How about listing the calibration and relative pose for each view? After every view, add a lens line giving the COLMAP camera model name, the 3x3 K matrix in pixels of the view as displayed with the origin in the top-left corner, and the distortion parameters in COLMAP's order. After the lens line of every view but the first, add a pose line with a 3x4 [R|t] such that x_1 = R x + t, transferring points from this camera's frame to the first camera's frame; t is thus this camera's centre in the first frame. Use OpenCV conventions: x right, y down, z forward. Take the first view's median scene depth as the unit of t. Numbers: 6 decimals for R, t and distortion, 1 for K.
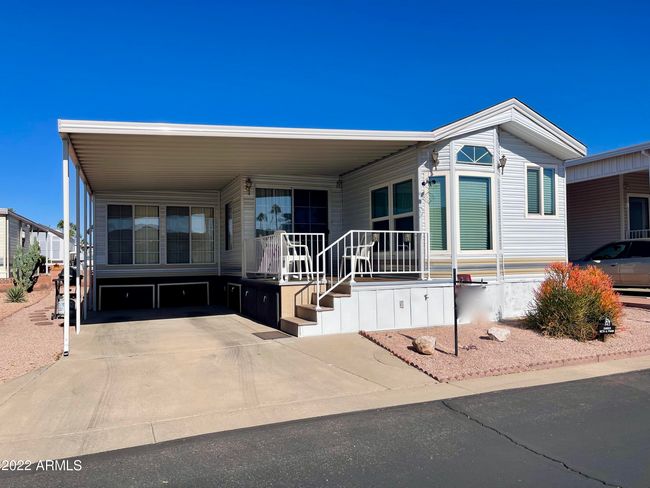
lens RADIAL K [[491.8, 0, 325.0], [0, 491.8, 244.0], [0, 0, 1]] dist [0.068645, -0.093077]
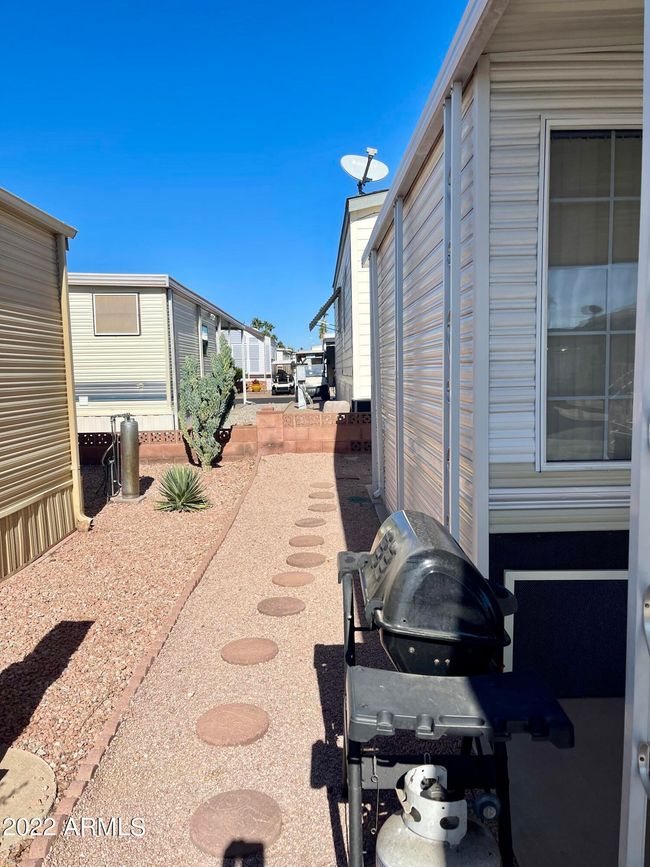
lens RADIAL K [[656.0, 0, 325.0], [0, 656.0, 433.5], [0, 0, 1]] dist [0.068645, -0.093077]
pose [[0.927706, 0.032592, -0.371885, -0.578452], [0.017339, 0.991345, 0.130133, -0.005885], [0.372908, -0.127174, 0.919112, 1.011571]]
